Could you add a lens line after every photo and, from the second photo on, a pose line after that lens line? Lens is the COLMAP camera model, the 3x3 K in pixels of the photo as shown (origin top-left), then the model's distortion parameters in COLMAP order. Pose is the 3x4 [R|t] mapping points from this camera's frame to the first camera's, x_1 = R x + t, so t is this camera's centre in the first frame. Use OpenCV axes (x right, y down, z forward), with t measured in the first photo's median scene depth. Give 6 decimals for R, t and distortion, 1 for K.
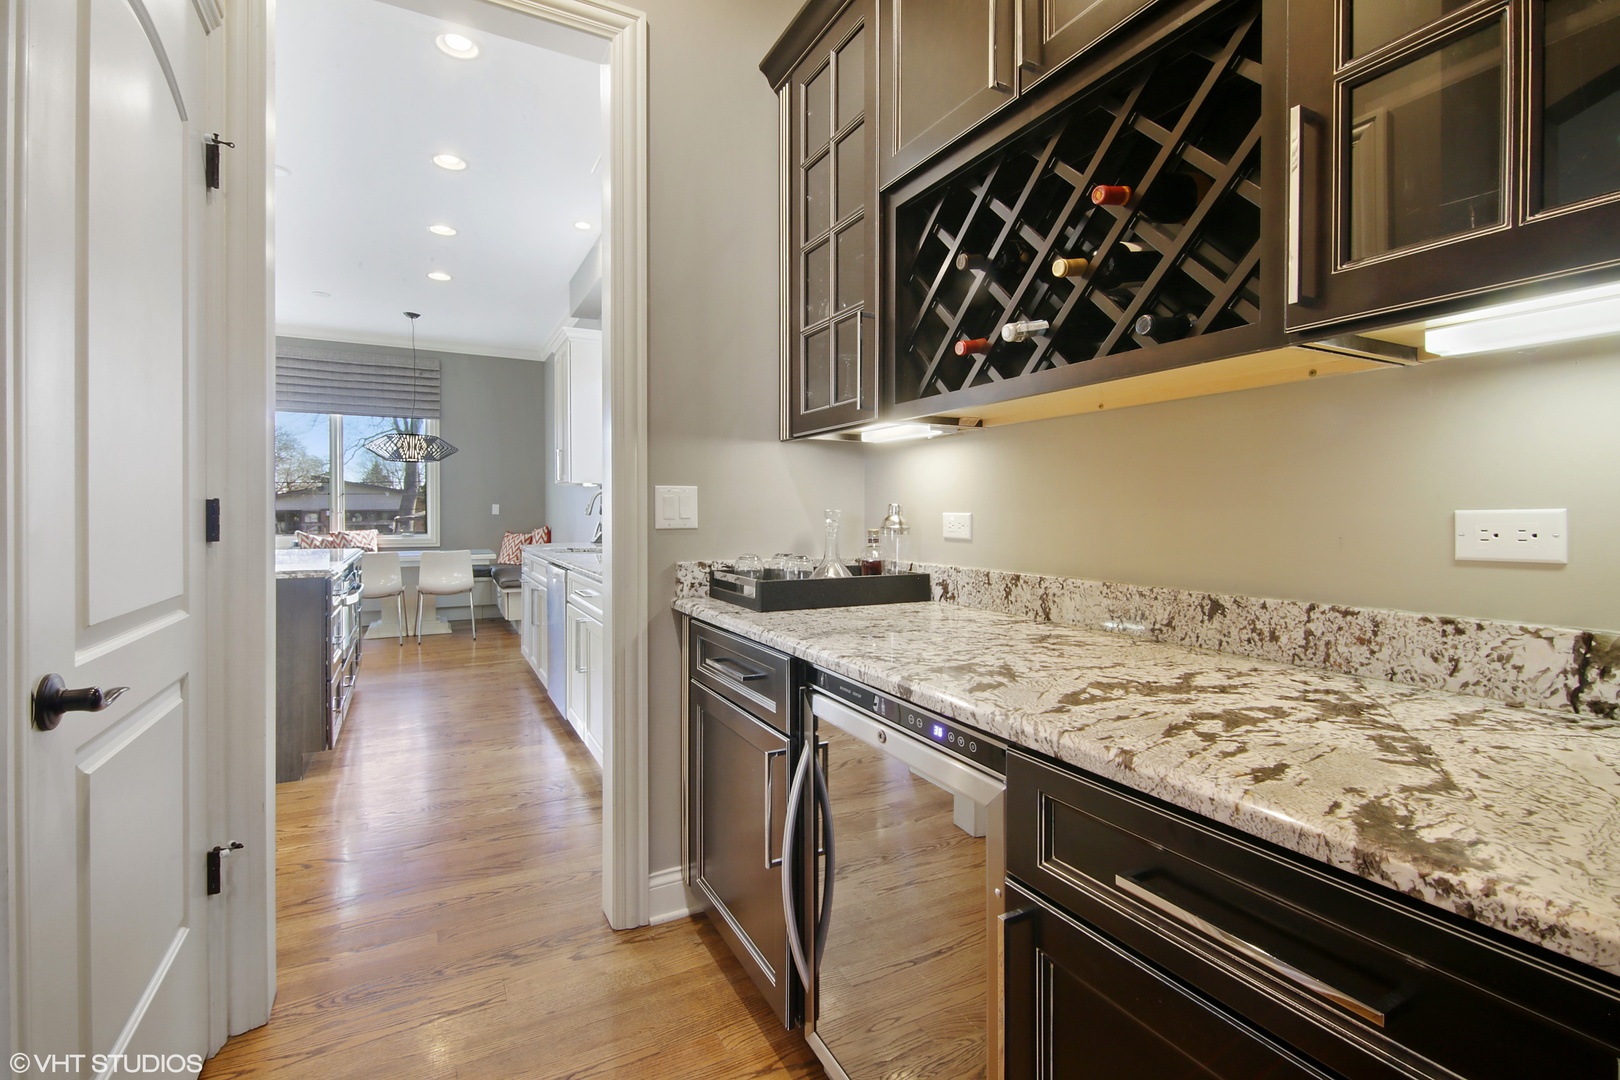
lens RADIAL K [[735.1, 0, 813.5], [0, 735.1, 526.3], [0, 0, 1]] dist [0.022160, -0.000107]
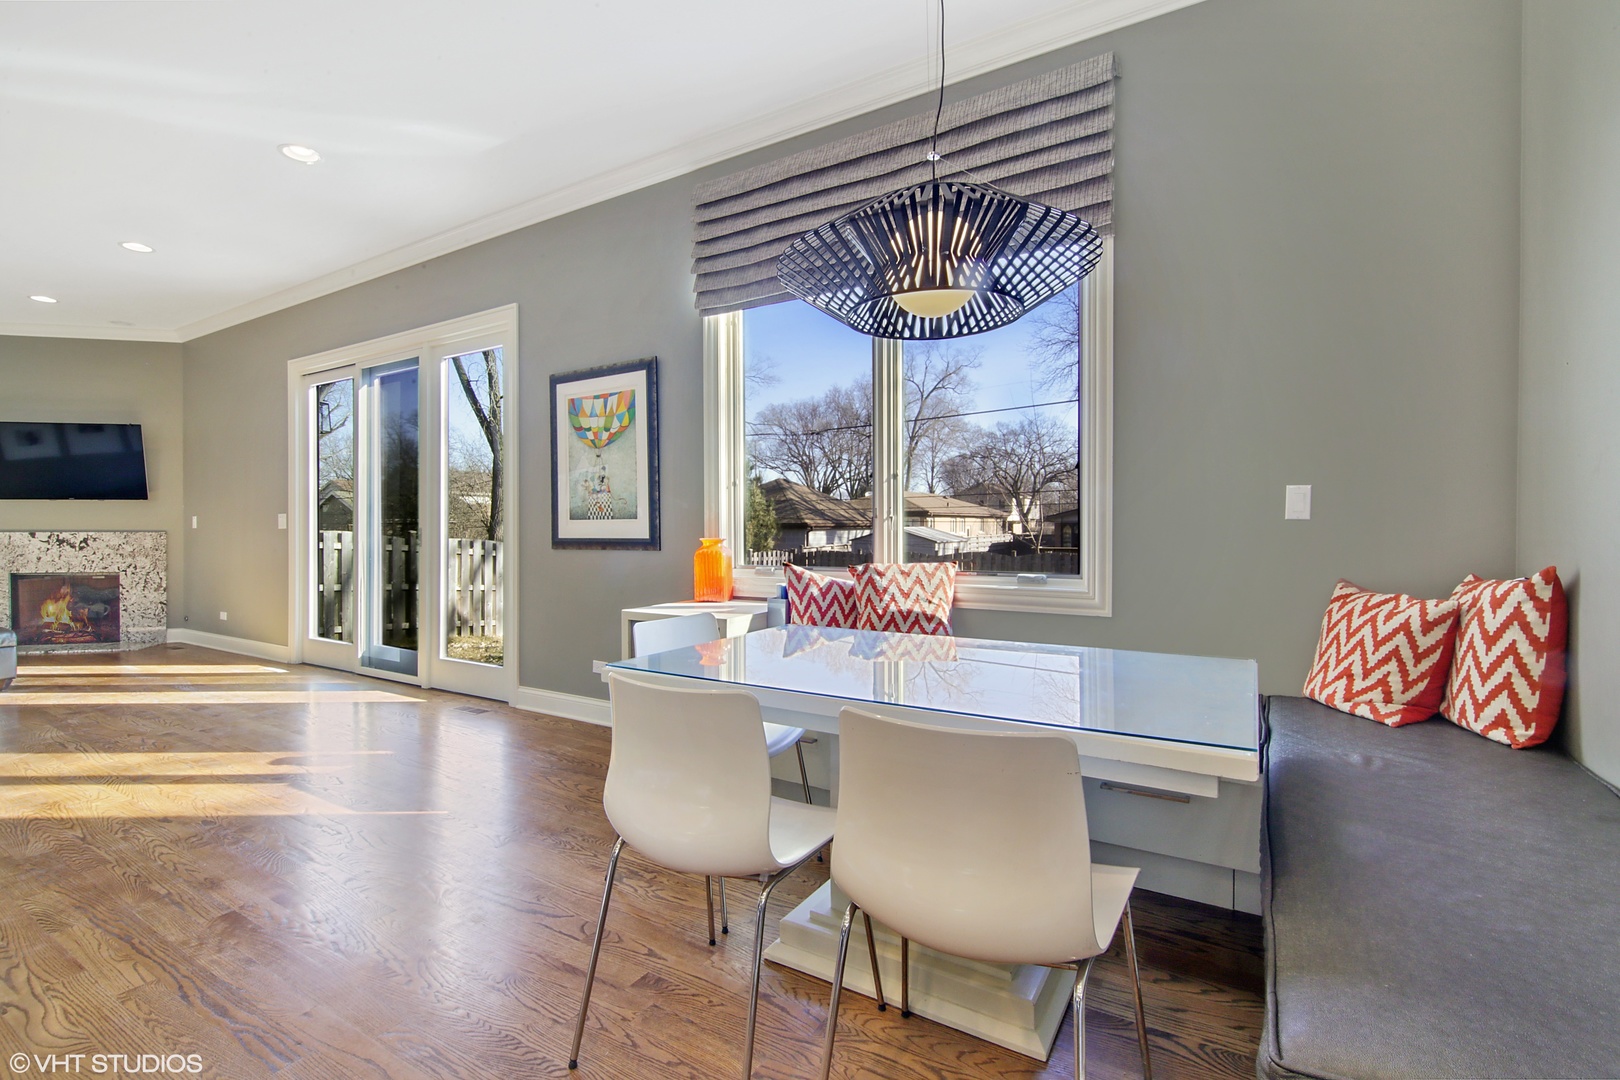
lens RADIAL K [[737.1, 0, 803.1], [0, 737.1, 531.5], [0, 0, 1]] dist [0.003019, -0.000765]
pose [[0.508154, 0.002820, -0.861261, -0.310726], [-0.011113, 0.999933, -0.003283, -0.009343], [0.861194, 0.011240, 0.508151, 0.760967]]
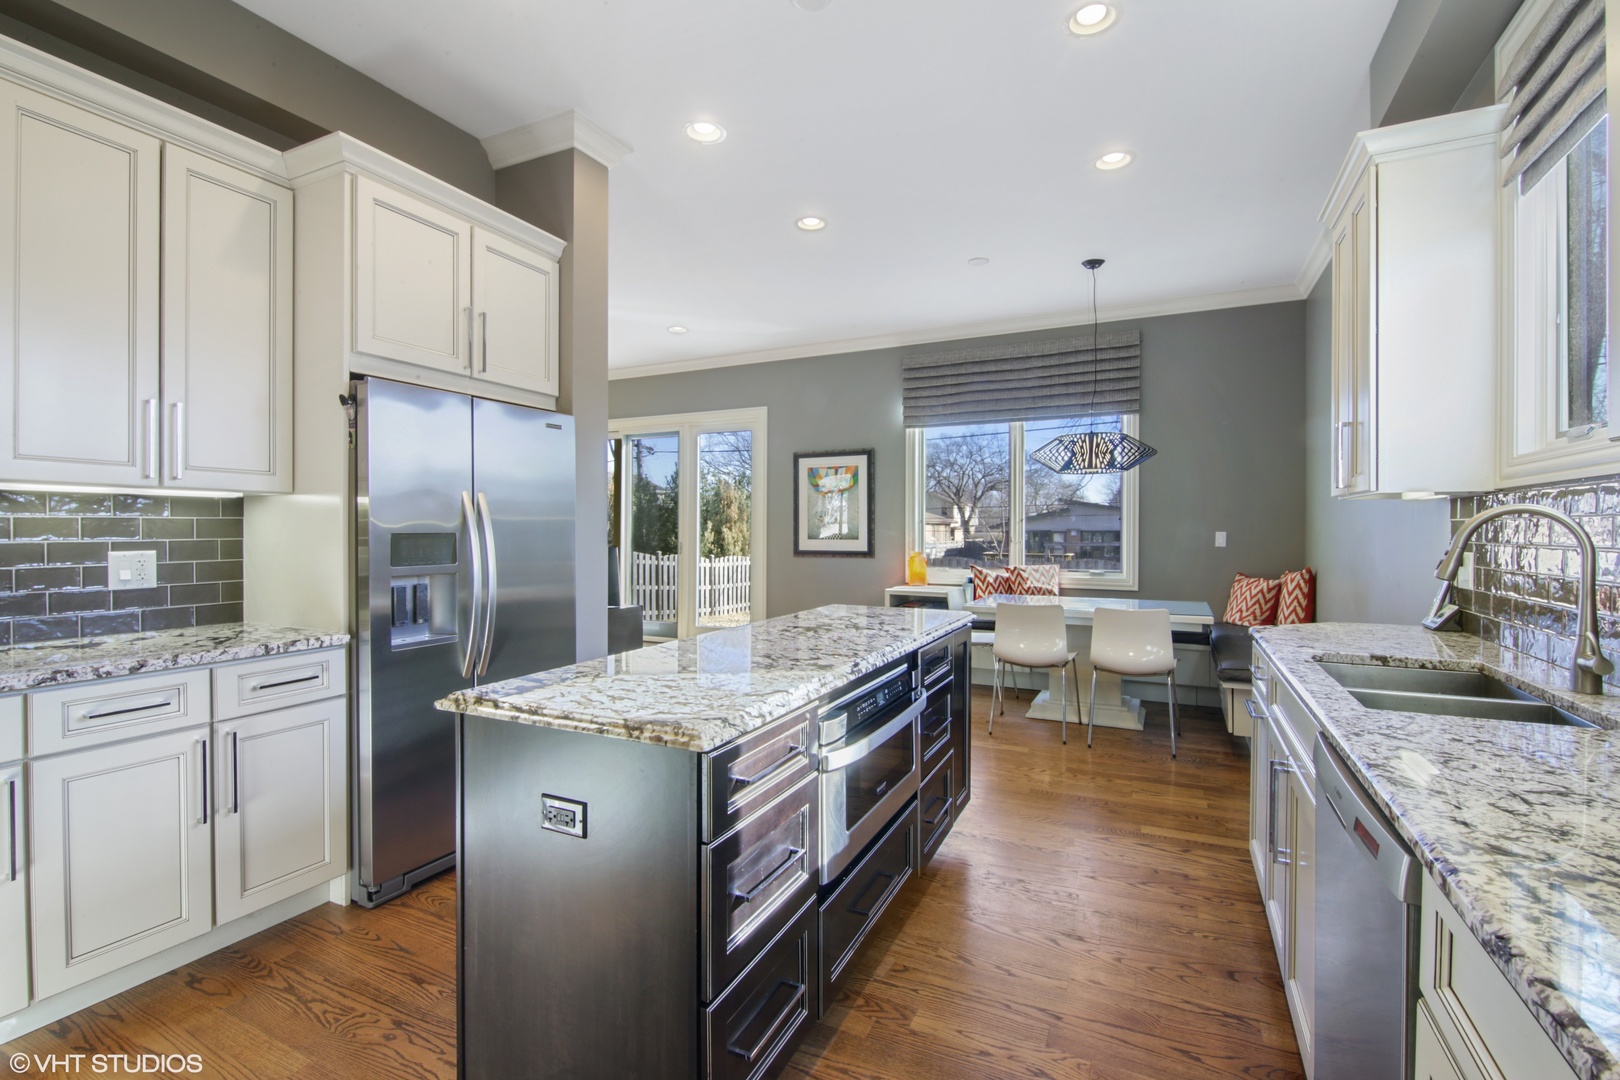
lens RADIAL K [[735.1, 0, 813.5], [0, 735.1, 526.3], [0, 0, 1]] dist [0.022160, -0.000107]
pose [[0.591355, -0.003071, -0.806406, -0.124135], [-0.016850, 0.999727, -0.016163, -0.019493], [0.806236, 0.023146, 0.591142, 0.348387]]
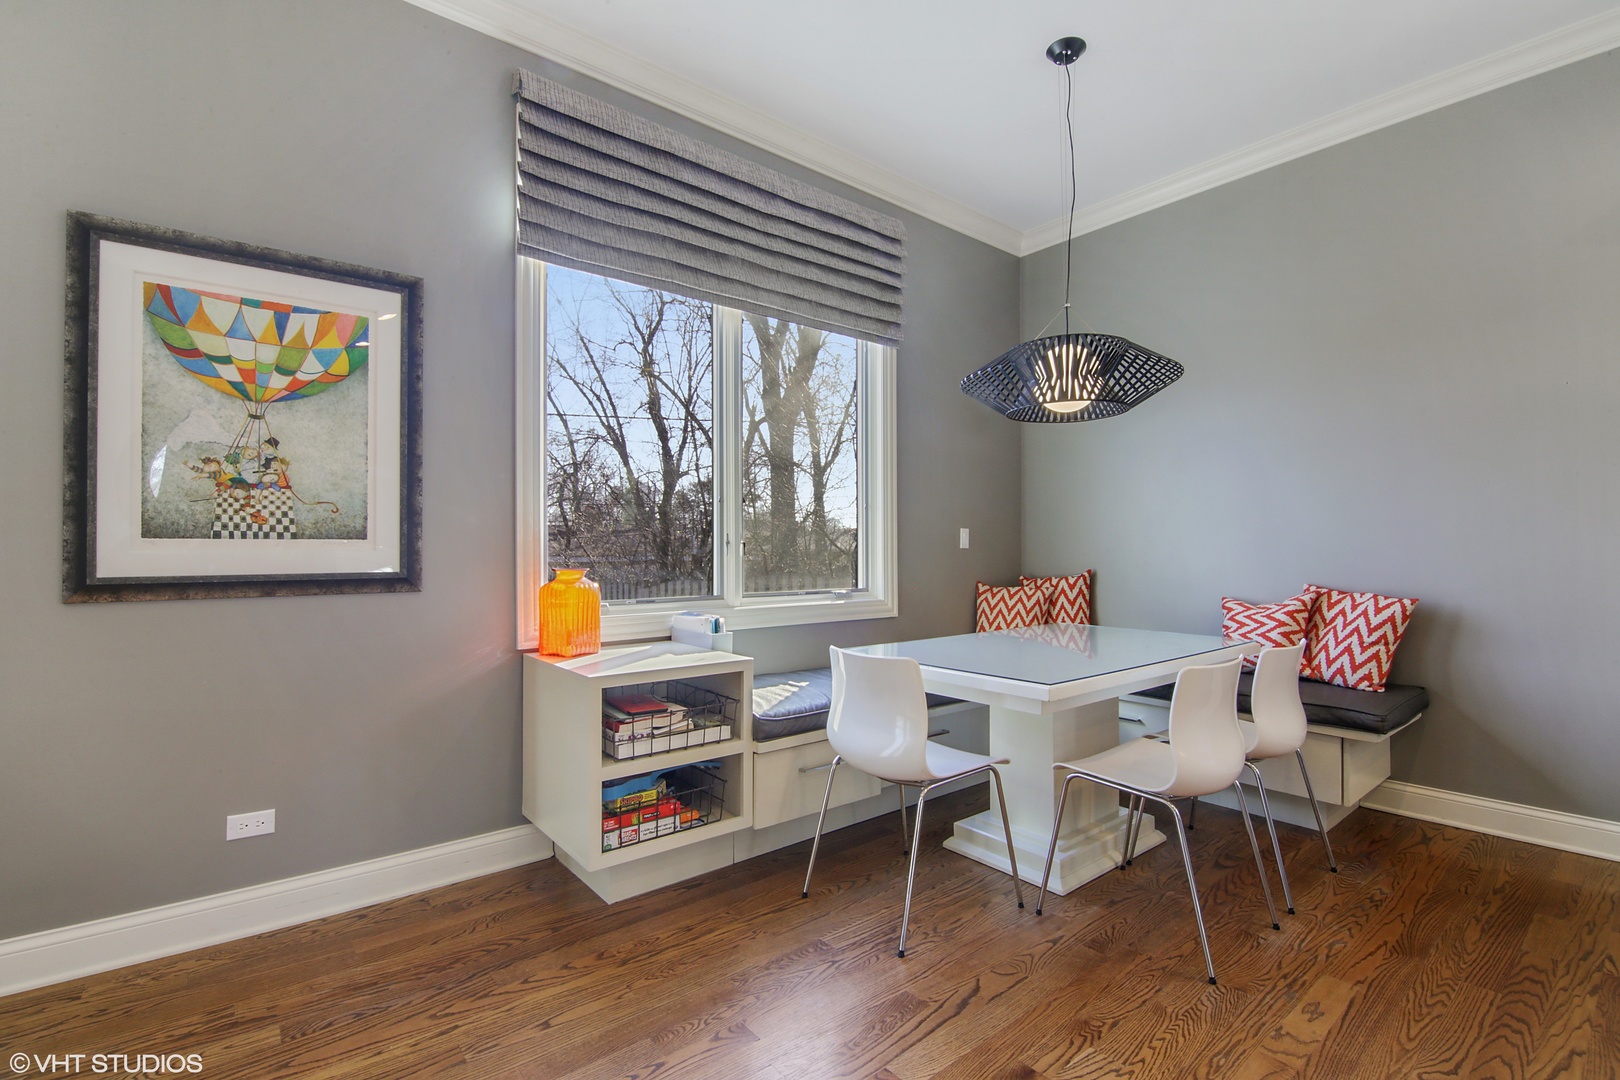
lens RADIAL K [[733.0, 0, 814.2], [0, 733.0, 546.7], [0, 0, 1]] dist [-0.017170, -0.000601]
pose [[0.978788, -0.000005, 0.204873, -0.697016], [0.004050, 0.999805, -0.019322, -0.009041], [-0.204833, 0.019742, 0.978598, 0.593905]]
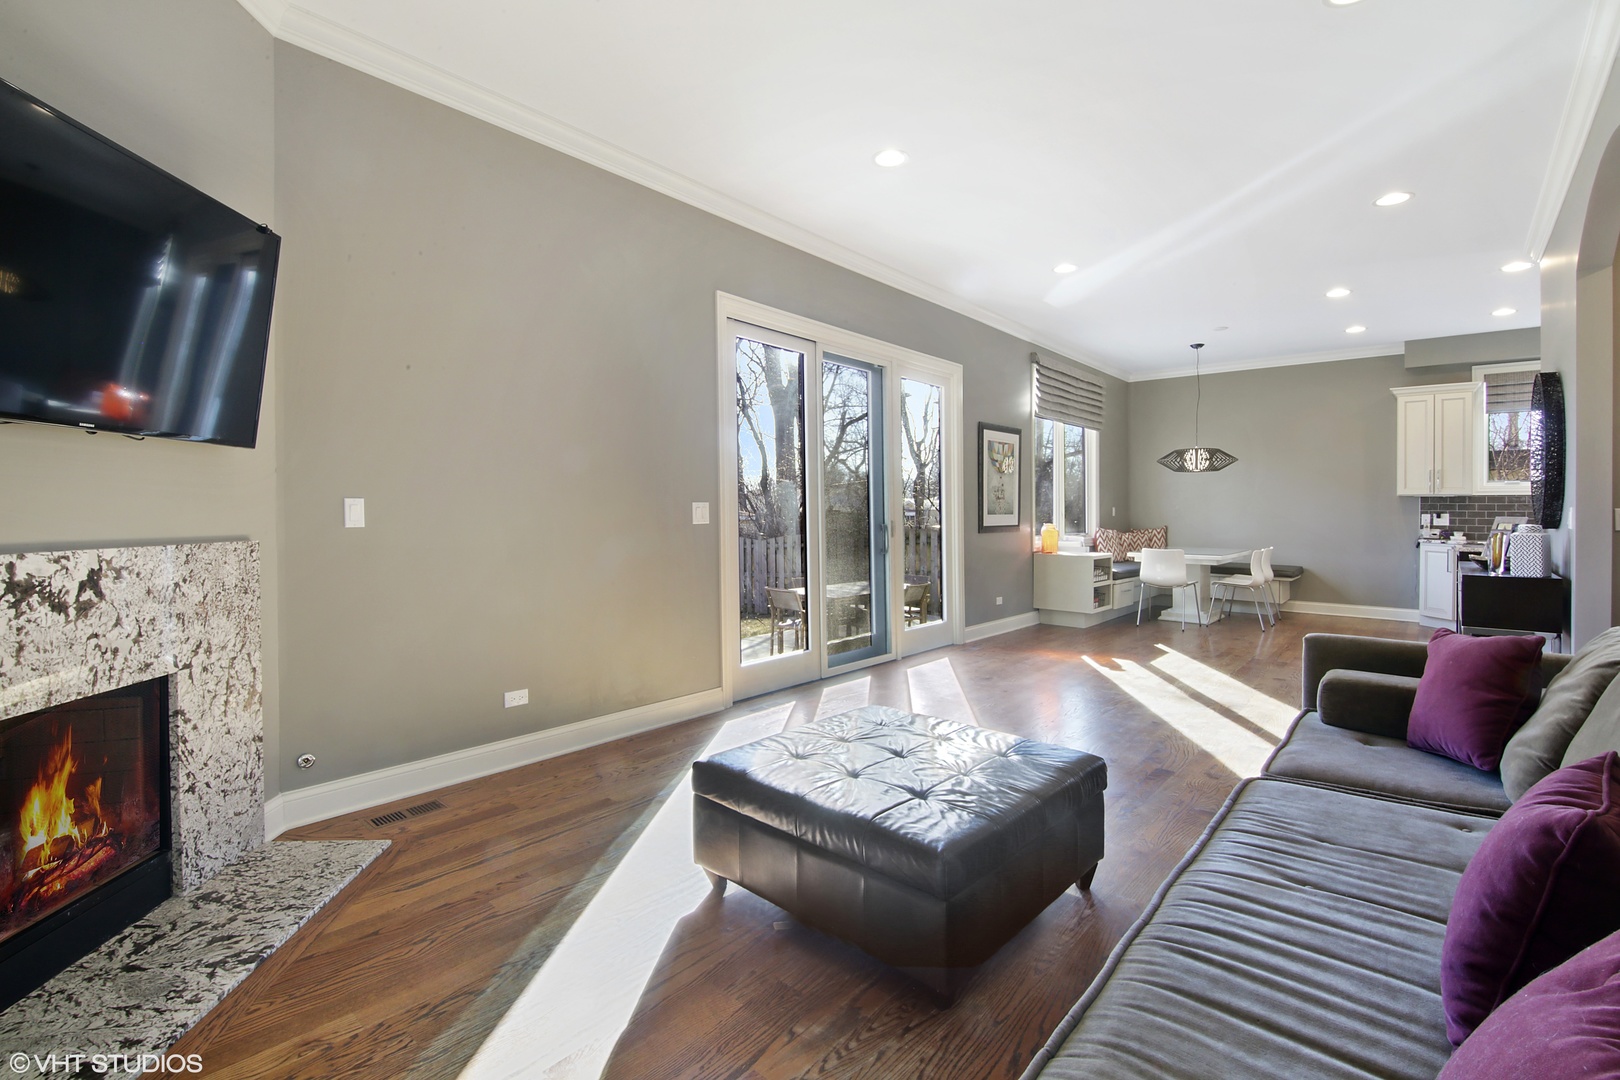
lens RADIAL K [[737.1, 0, 803.1], [0, 737.1, 531.5], [0, 0, 1]] dist [0.003019, -0.000765]
pose [[0.931572, -0.010270, 0.363411, -1.408762], [0.007002, 0.999922, 0.010308, -0.008650], [-0.363488, -0.007058, 0.931572, 0.140419]]
